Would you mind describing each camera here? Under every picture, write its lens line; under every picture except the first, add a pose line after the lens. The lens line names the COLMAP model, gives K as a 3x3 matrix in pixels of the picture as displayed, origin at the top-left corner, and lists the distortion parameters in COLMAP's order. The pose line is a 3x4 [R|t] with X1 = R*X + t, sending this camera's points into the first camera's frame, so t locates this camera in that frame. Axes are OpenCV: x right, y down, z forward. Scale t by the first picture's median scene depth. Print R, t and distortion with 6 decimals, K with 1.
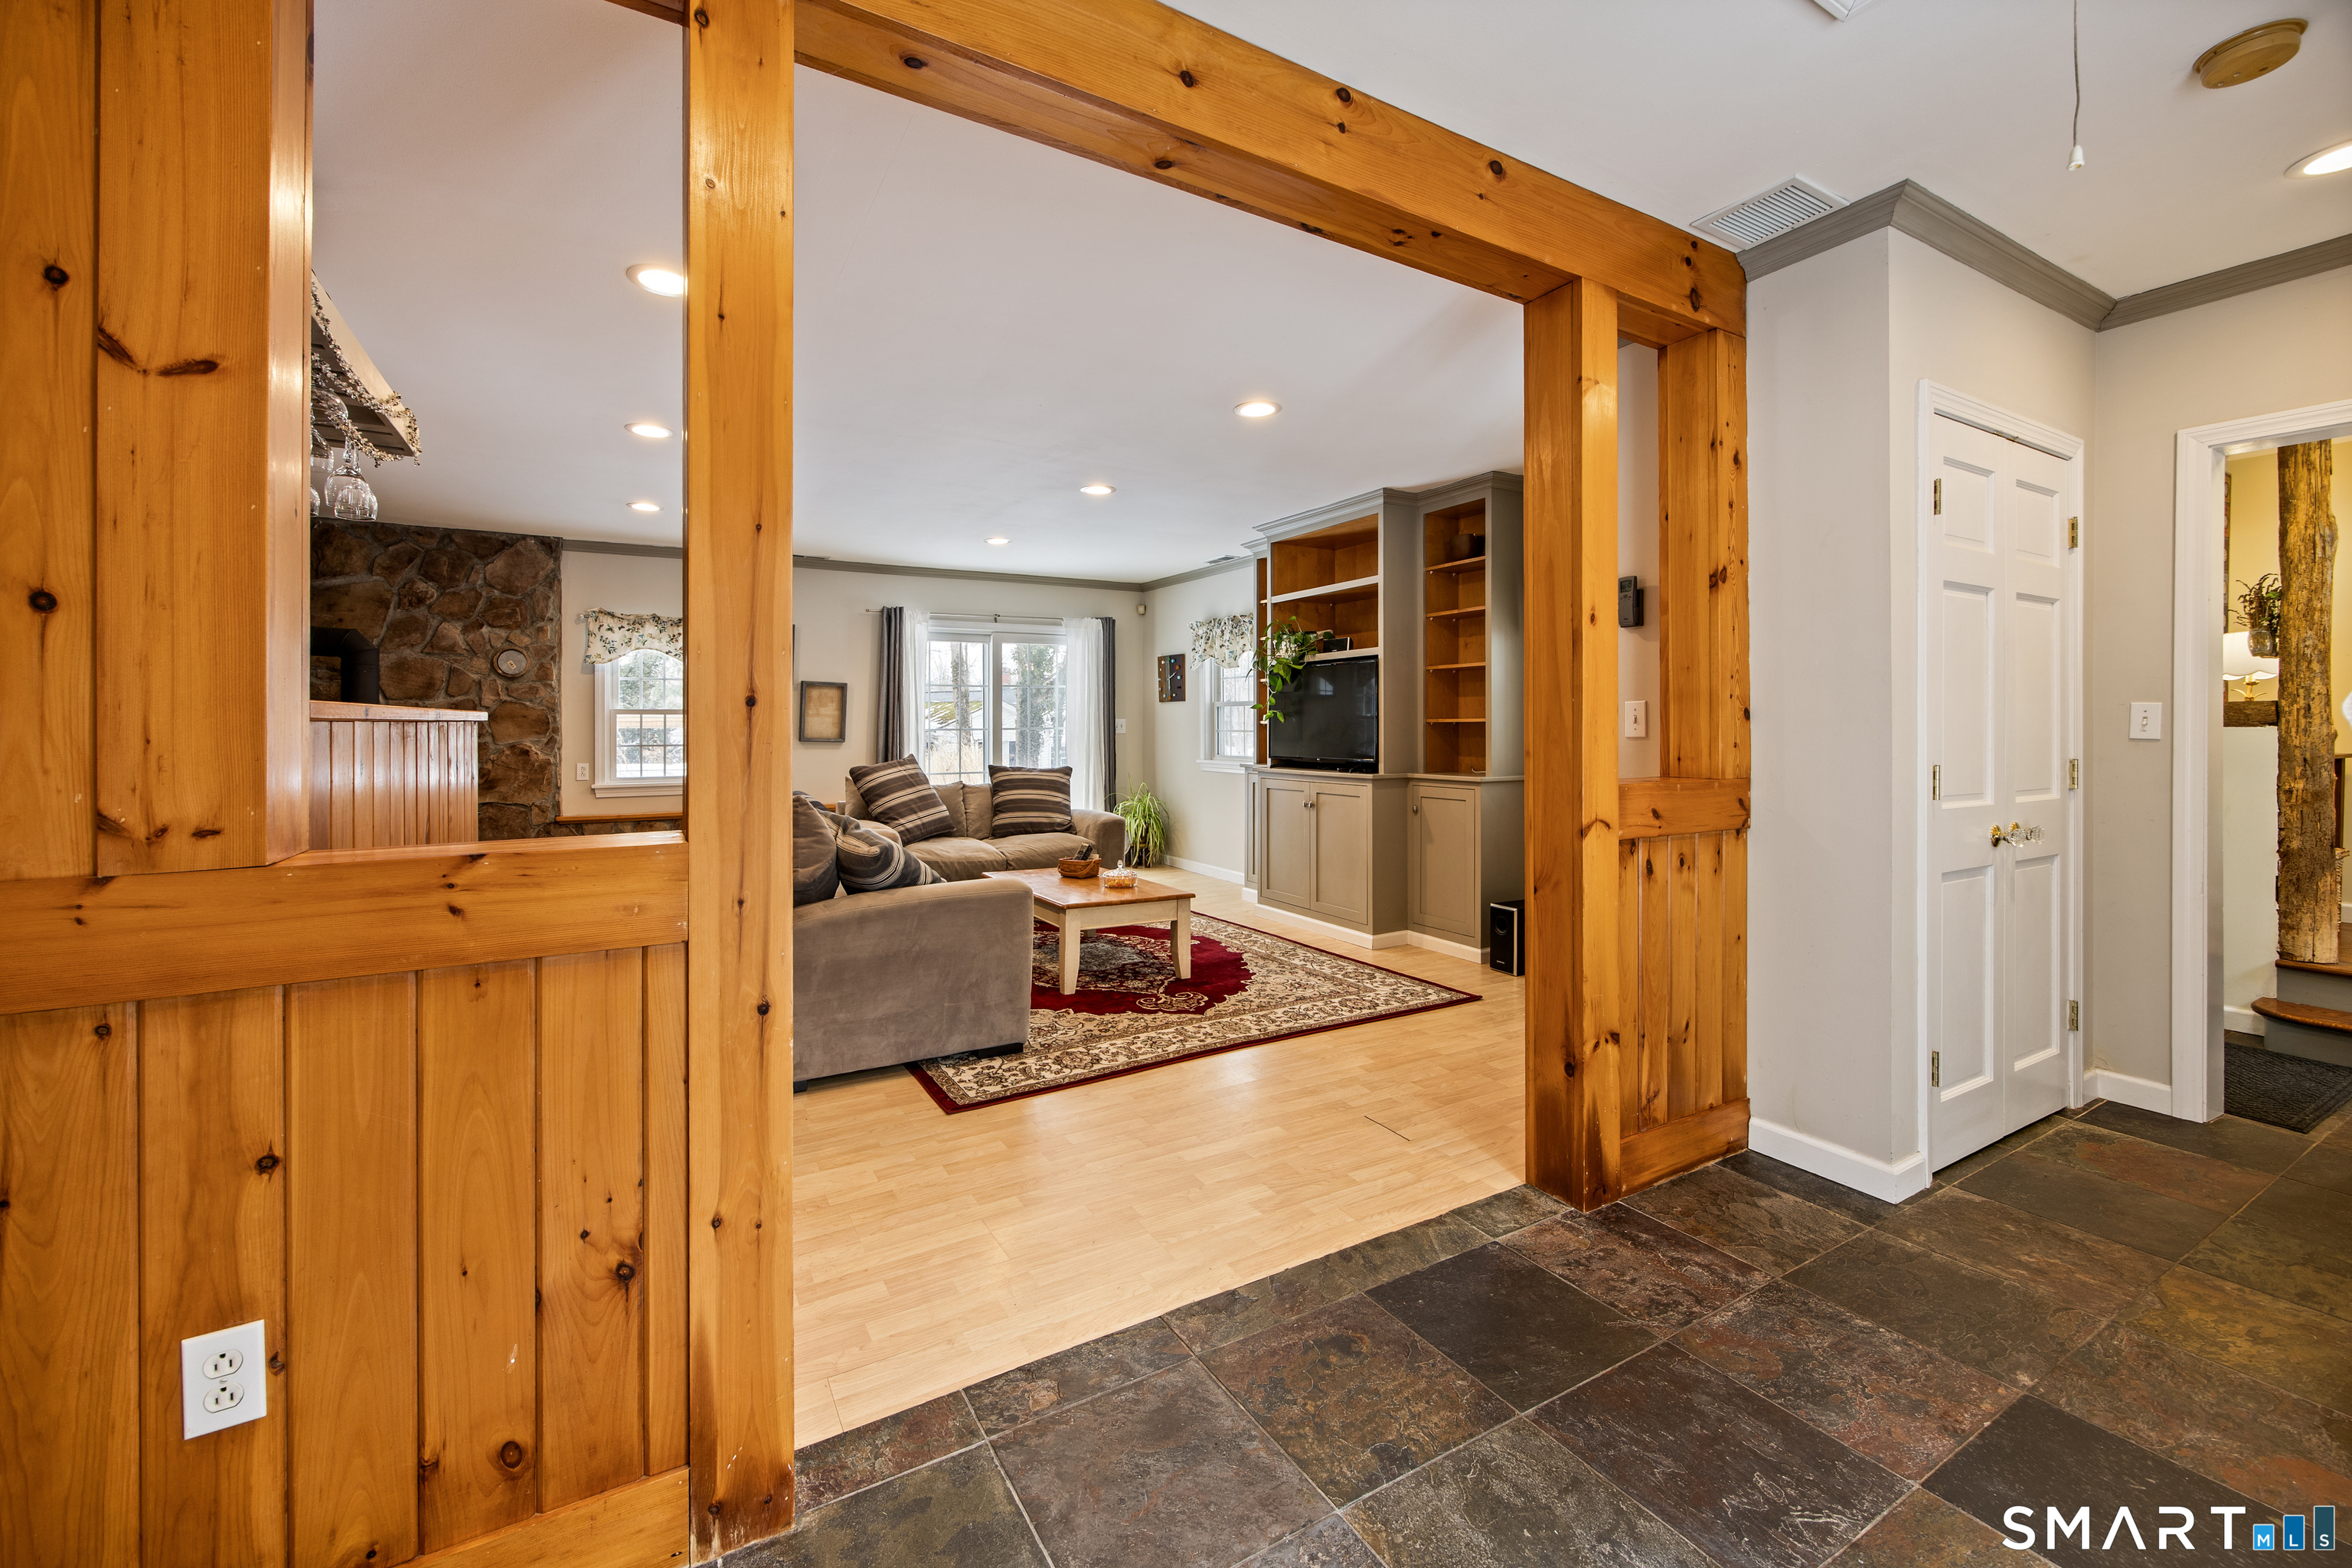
lens RADIAL K [[946.6, 0, 1165.1], [0, 946.6, 734.5], [0, 0, 1]] dist [-0.001437, 0.000572]
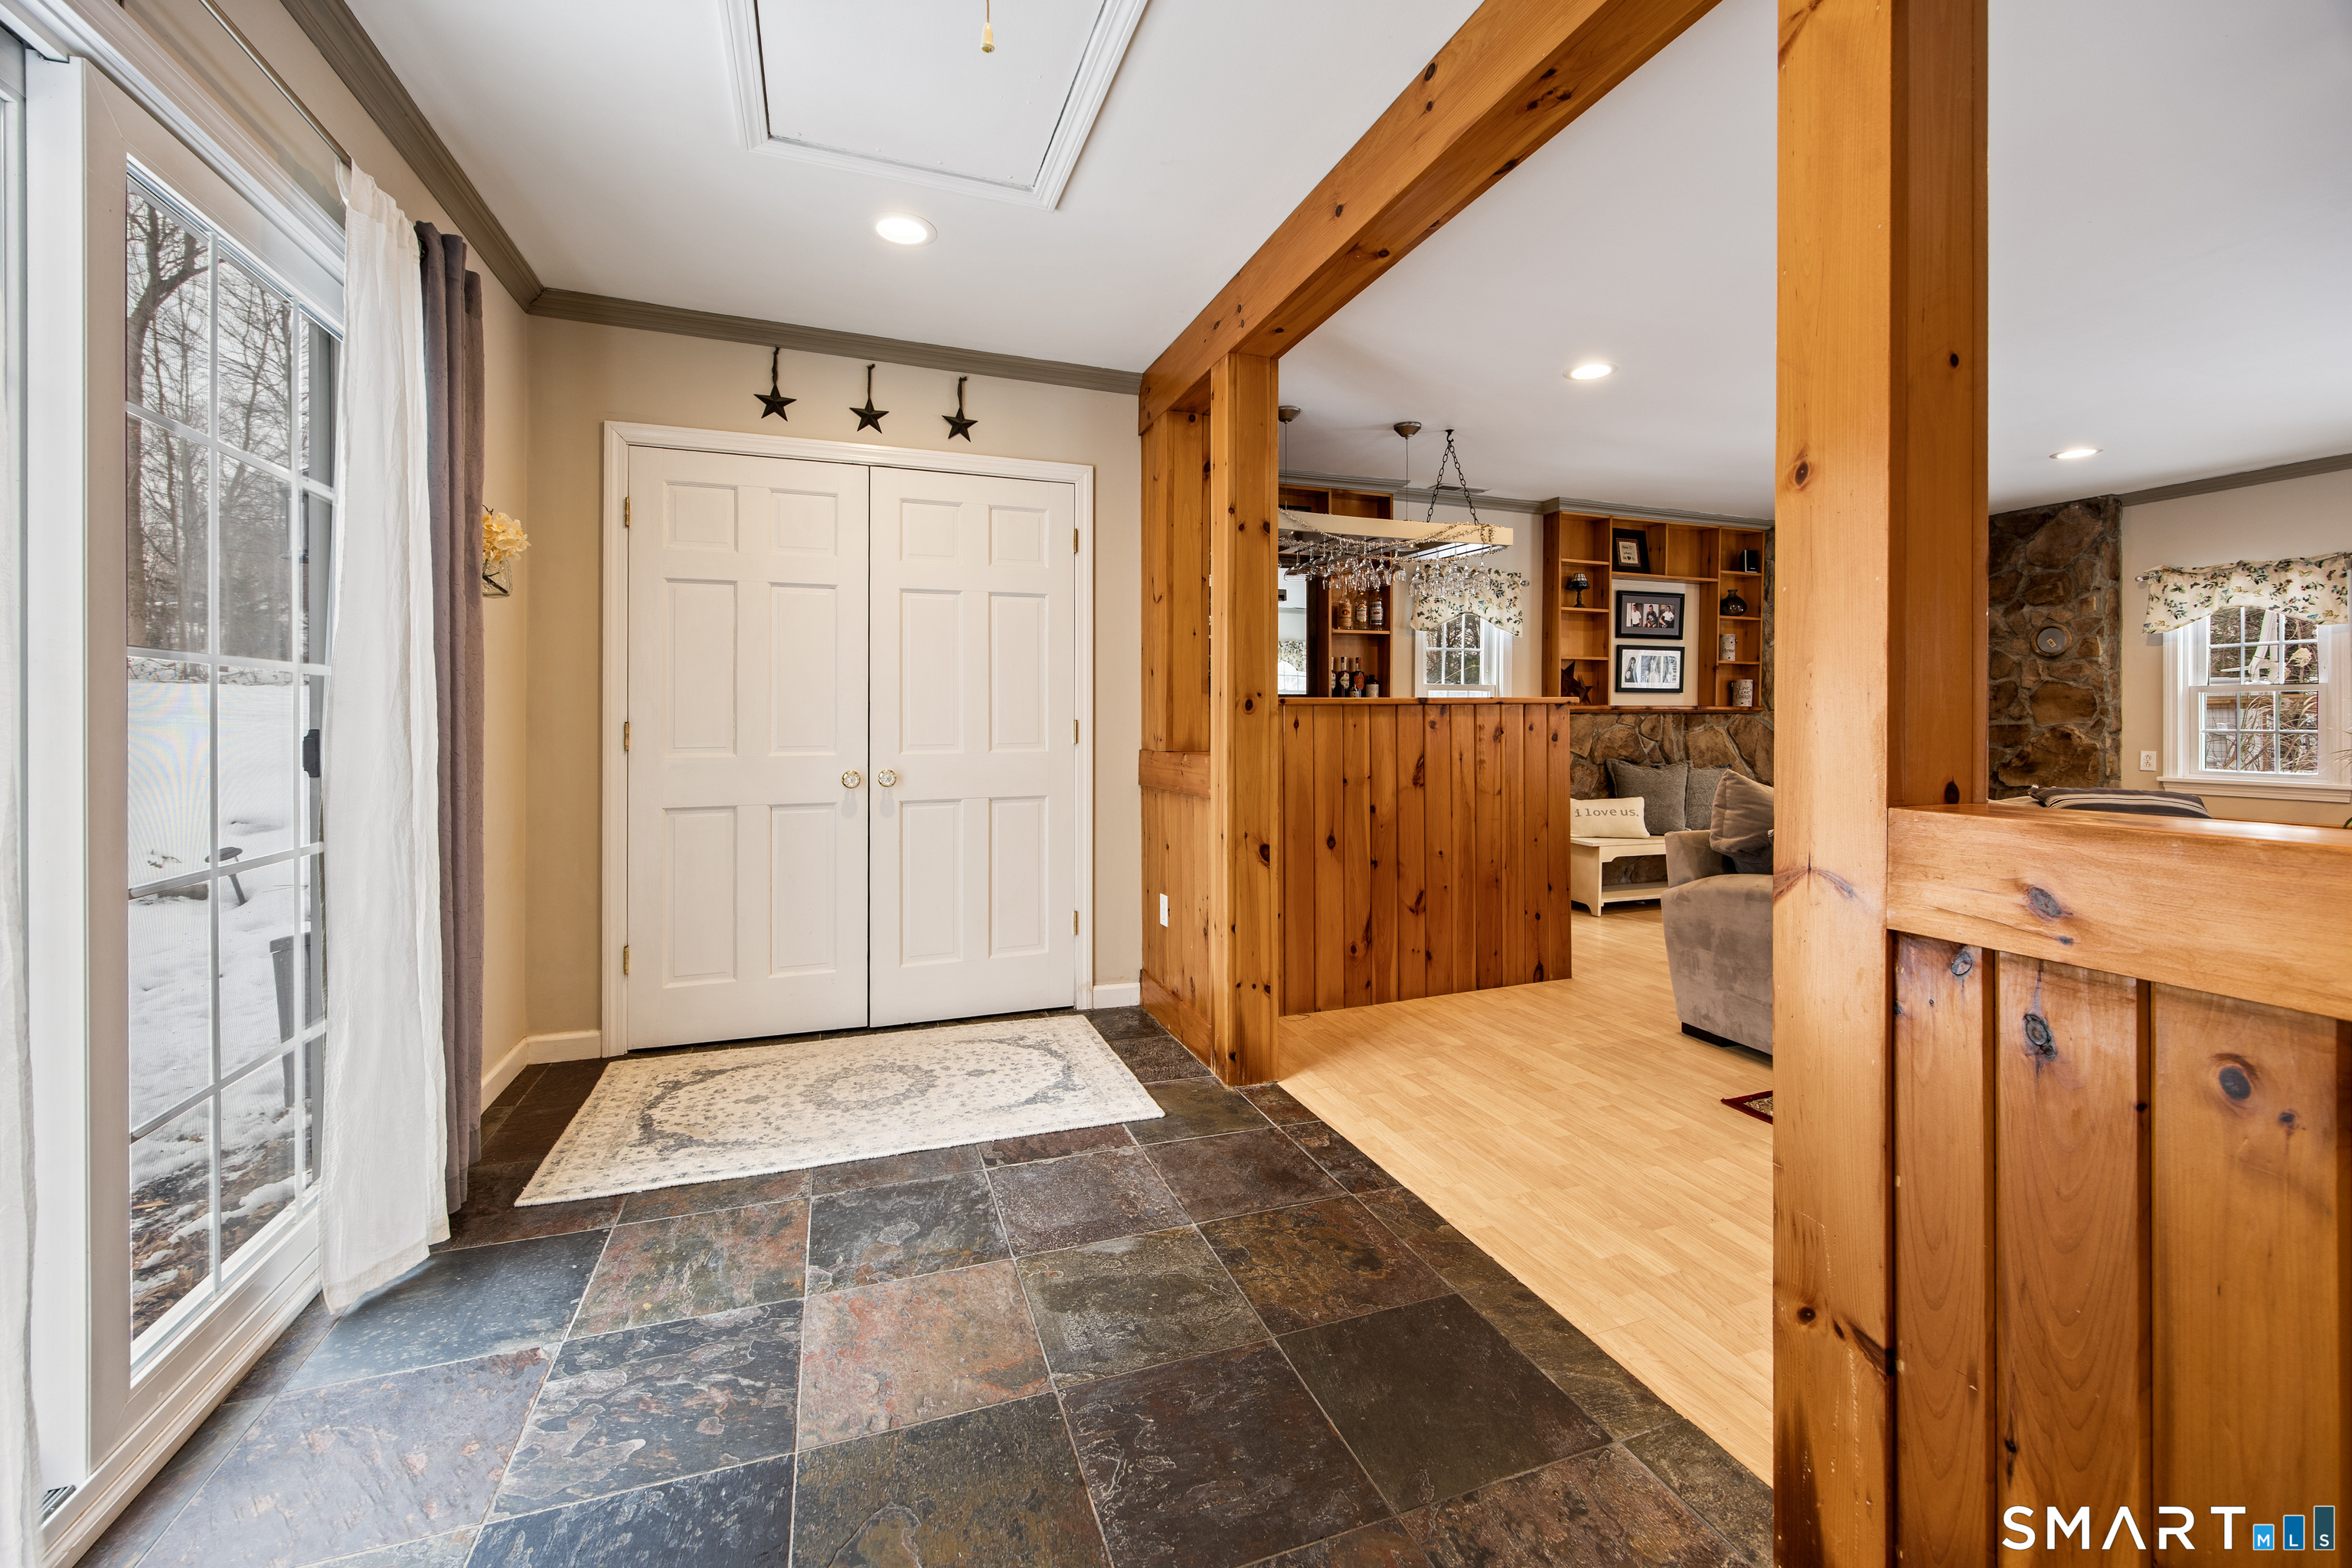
lens RADIAL K [[946.6, 0, 1167.8], [0, 946.6, 737.4], [0, 0, 1]] dist [-0.001437, 0.000572]
pose [[-0.183936, 0.025157, -0.982616, 0.474295], [-0.007006, 0.999613, 0.026904, 0.001980], [0.982913, 0.011833, -0.183688, 0.352498]]
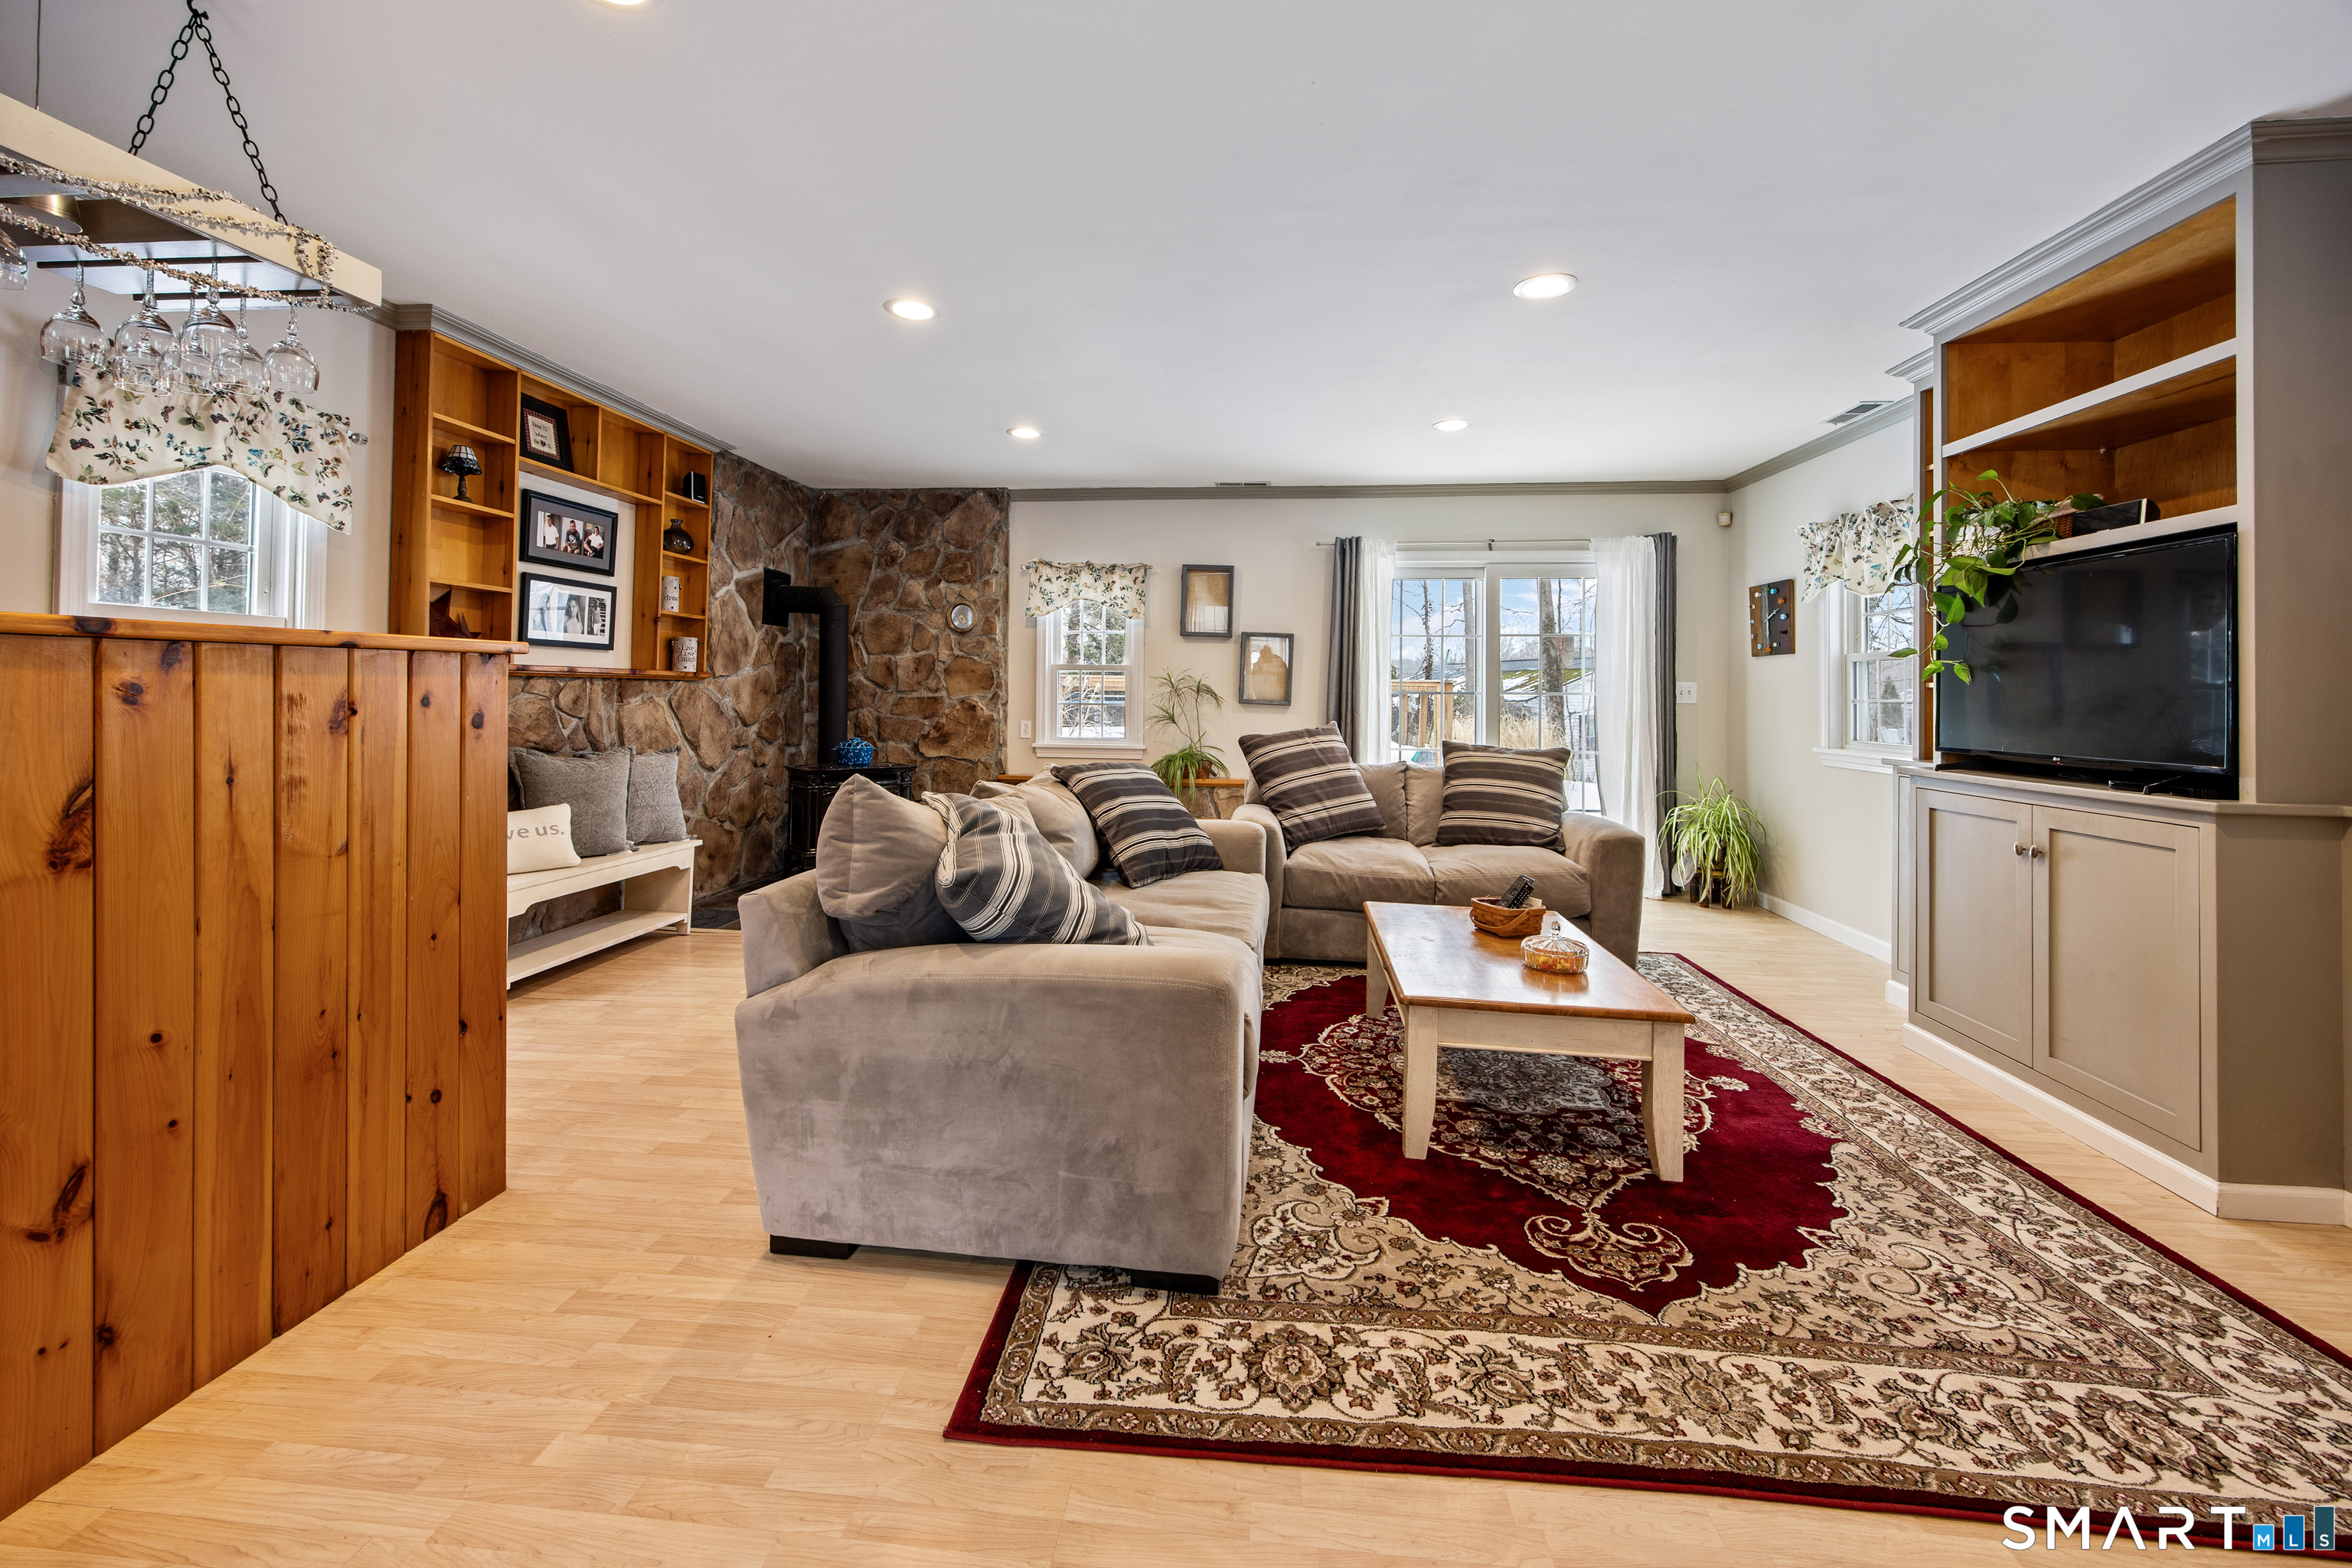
lens RADIAL K [[946.6, 0, 1170.4], [0, 946.6, 682.3], [0, 0, 1]] dist [-0.001437, 0.000572]
pose [[0.806522, 0.007664, -0.591154, 0.090377], [-0.022072, 0.999609, -0.017155, 0.005897], [0.590792, 0.026884, 0.806376, 0.378519]]
